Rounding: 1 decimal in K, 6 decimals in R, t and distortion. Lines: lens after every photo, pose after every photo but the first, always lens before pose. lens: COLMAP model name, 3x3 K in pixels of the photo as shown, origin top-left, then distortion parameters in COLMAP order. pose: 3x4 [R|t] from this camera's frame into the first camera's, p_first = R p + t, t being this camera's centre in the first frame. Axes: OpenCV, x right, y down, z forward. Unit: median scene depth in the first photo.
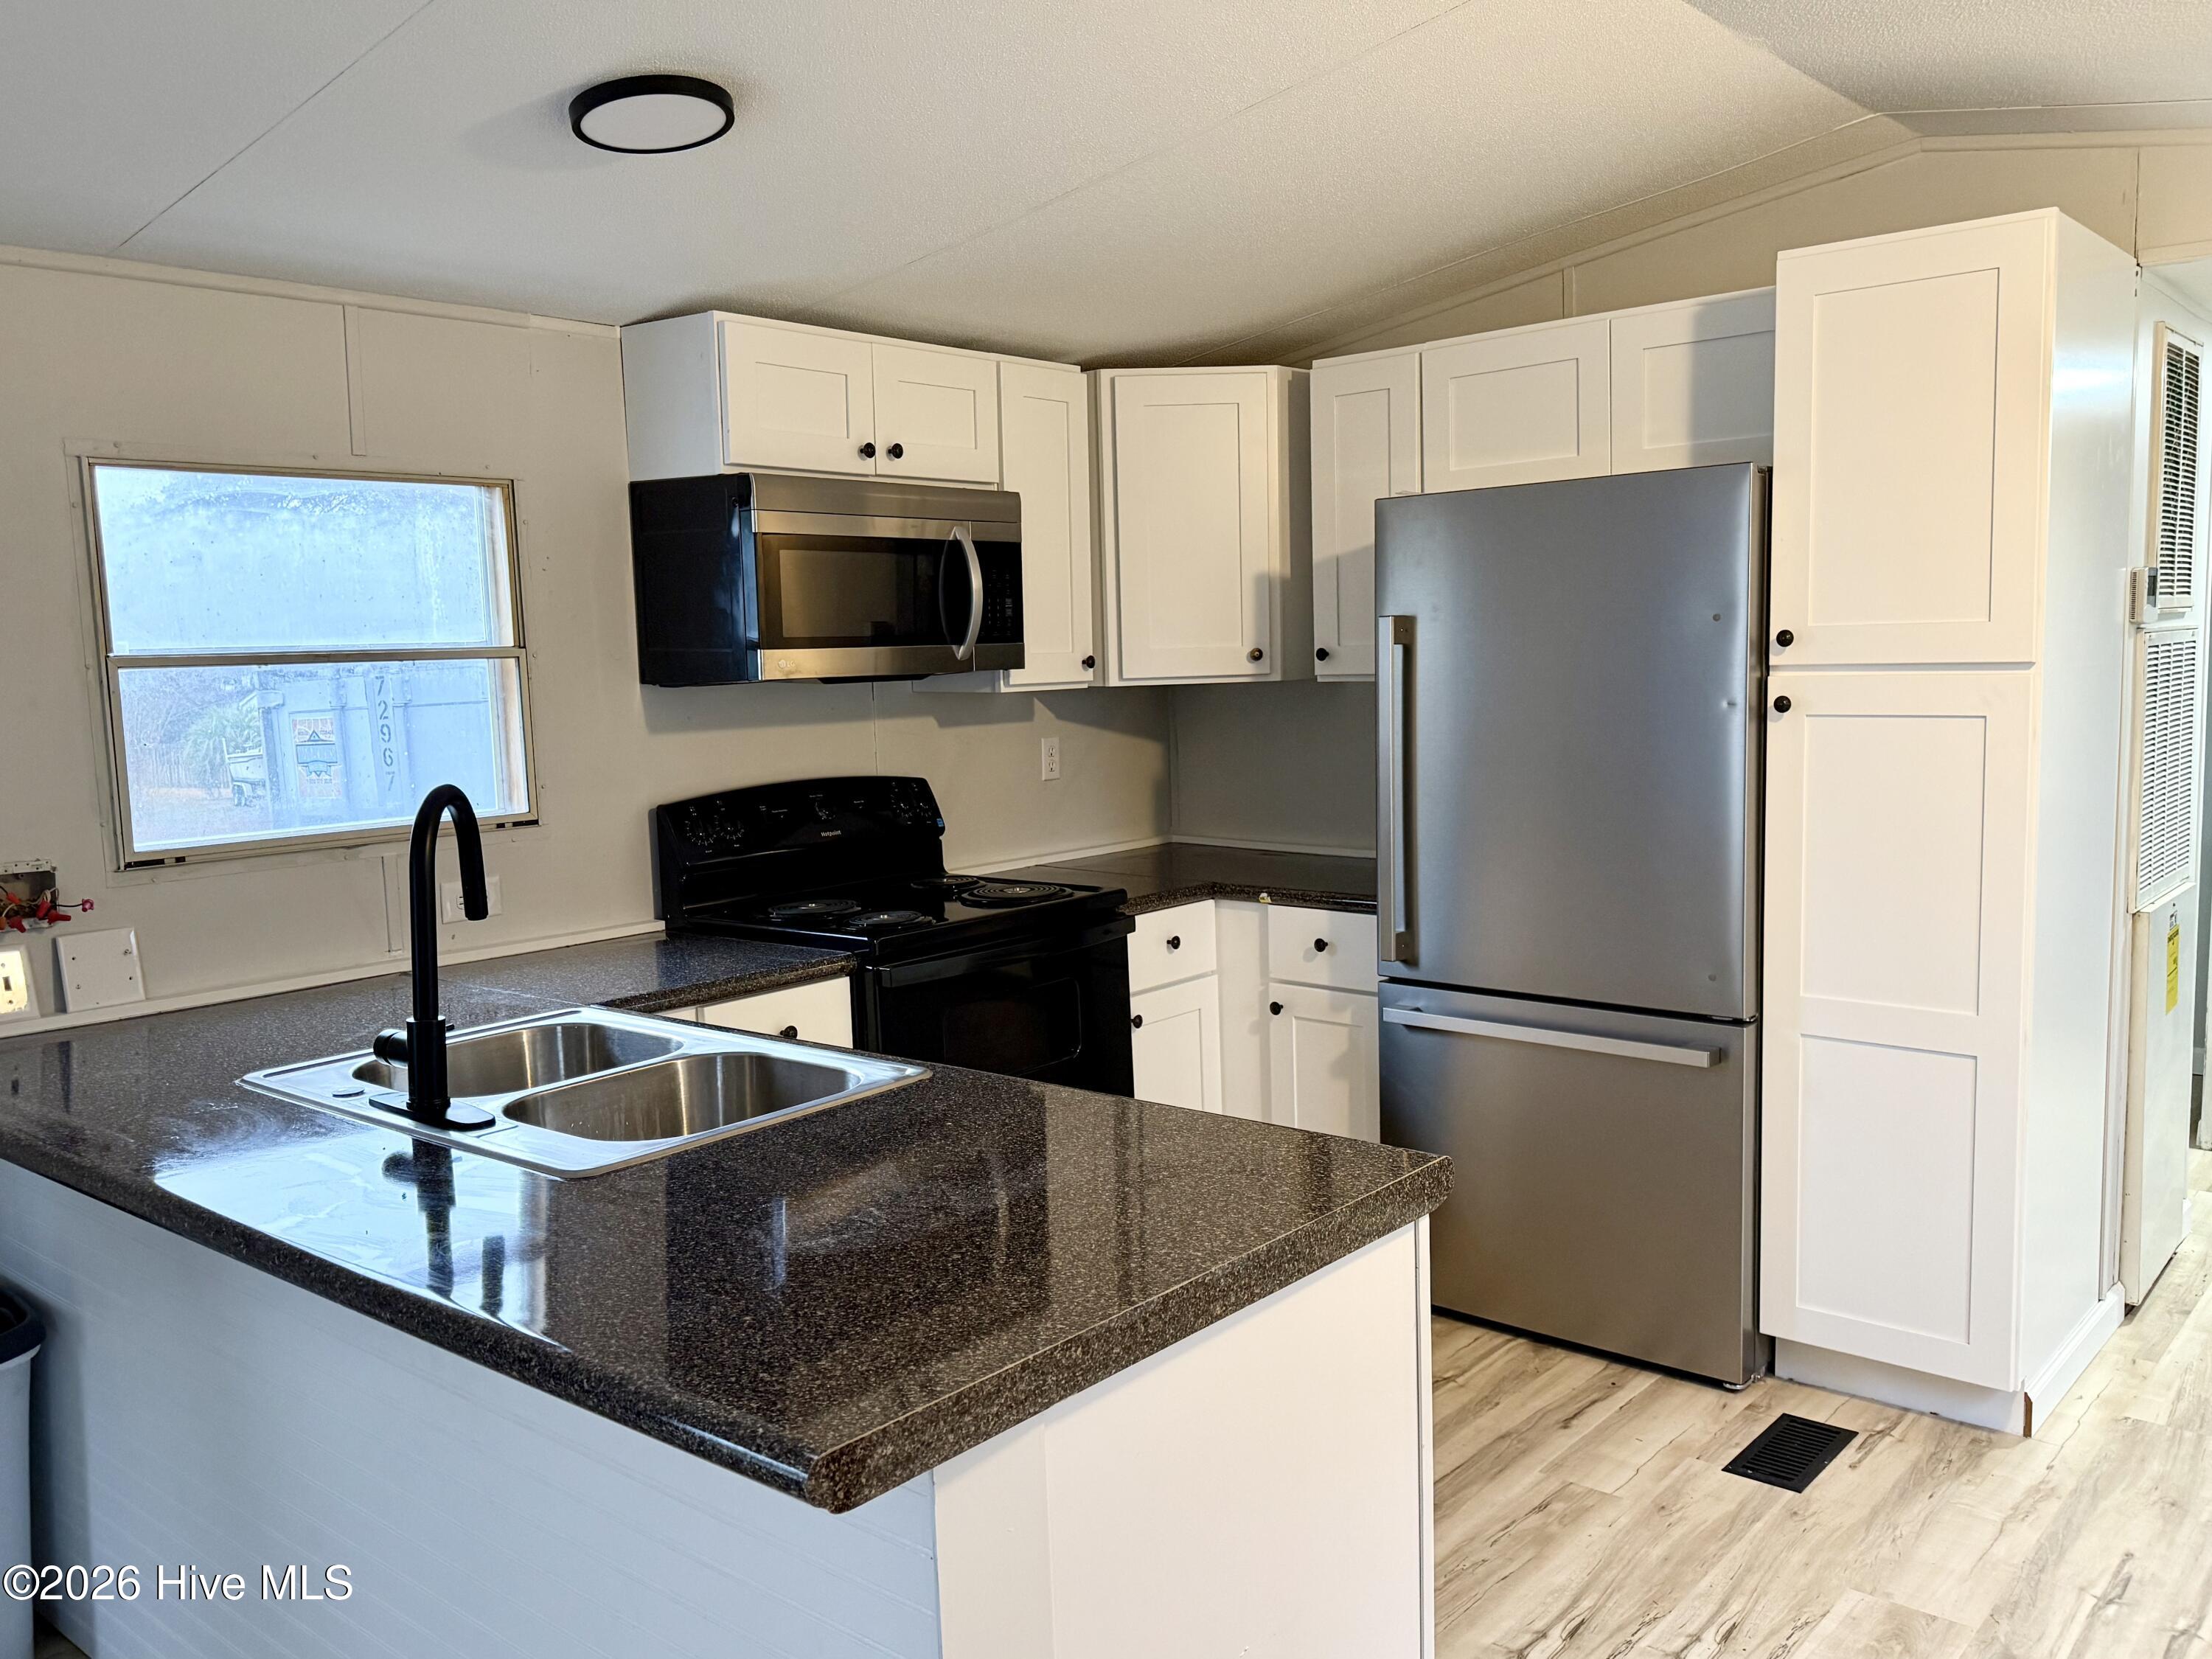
lens RADIAL K [[1728.1, 0, 1108.6], [0, 1728.1, 832.5], [0, 0, 1]] dist [-0.005823, -0.011837]
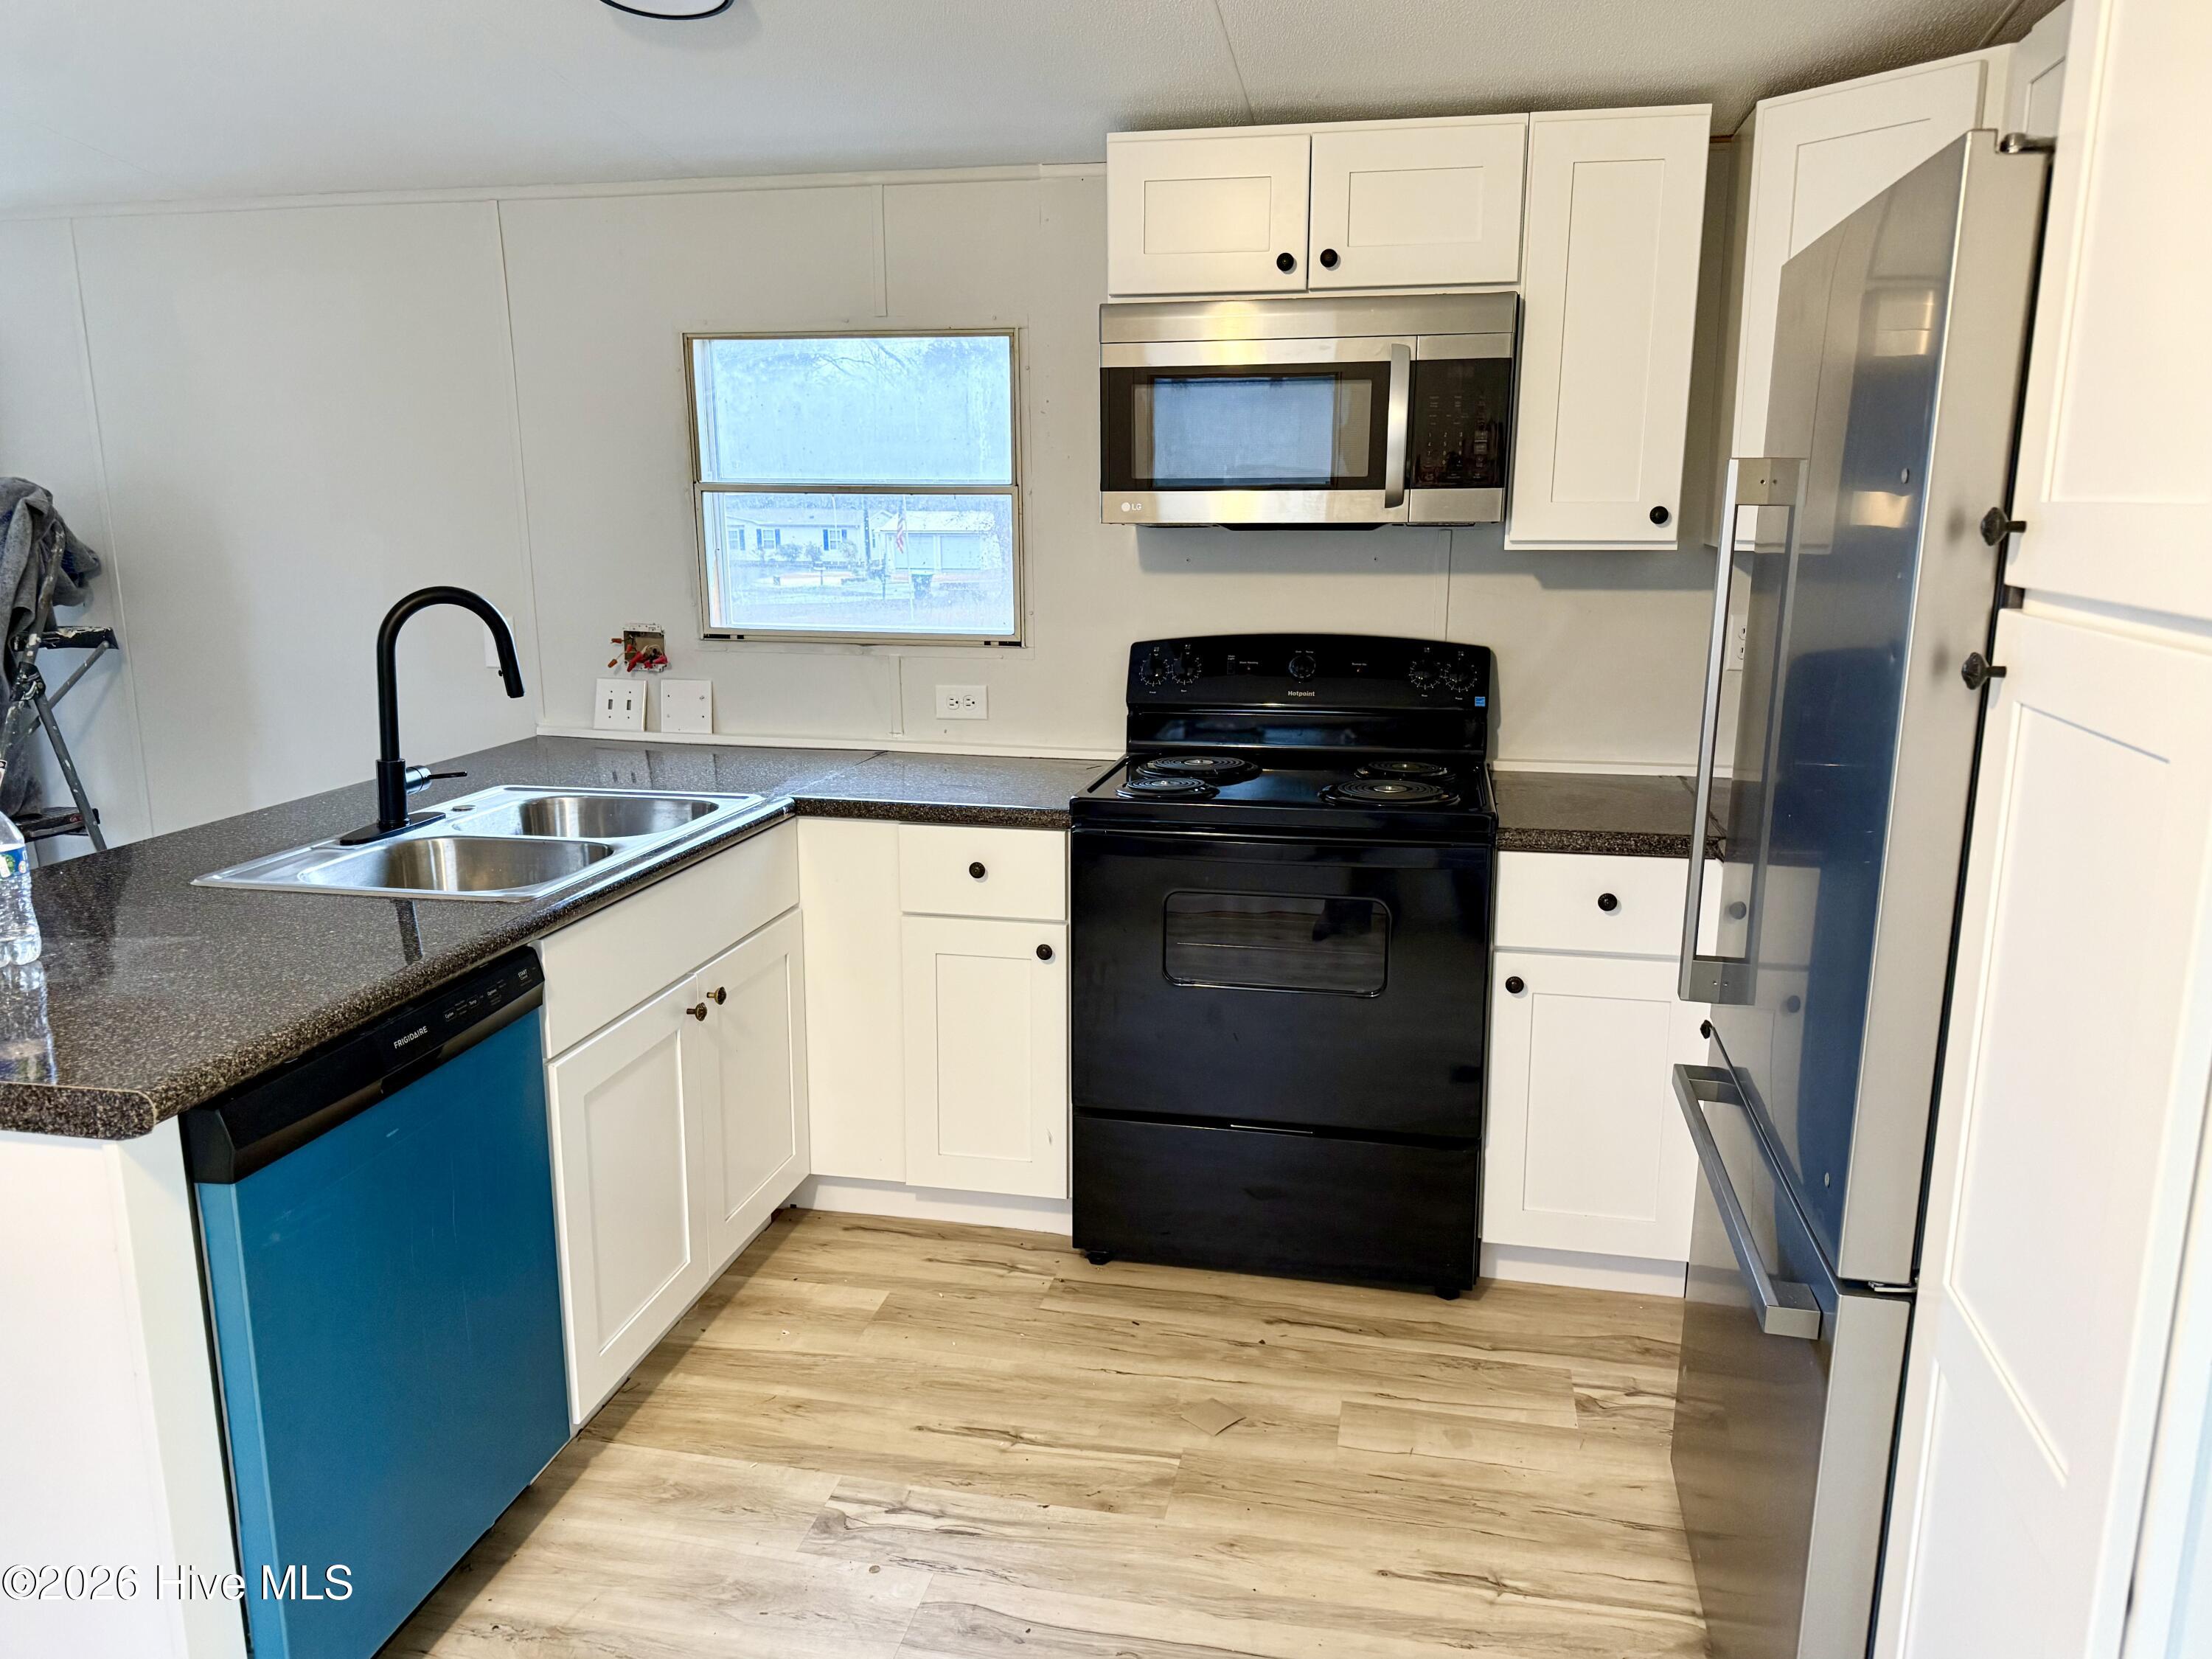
lens RADIAL K [[1516.5, 0, 1107.2], [0, 1516.5, 830.9], [0, 0, 1]] dist [0.012321, -0.004345]
pose [[0.491007, 0.206295, -0.846377, 0.565727], [-0.112687, 0.978435, 0.173110, -0.065239], [0.863836, 0.010377, 0.503665, 0.567529]]
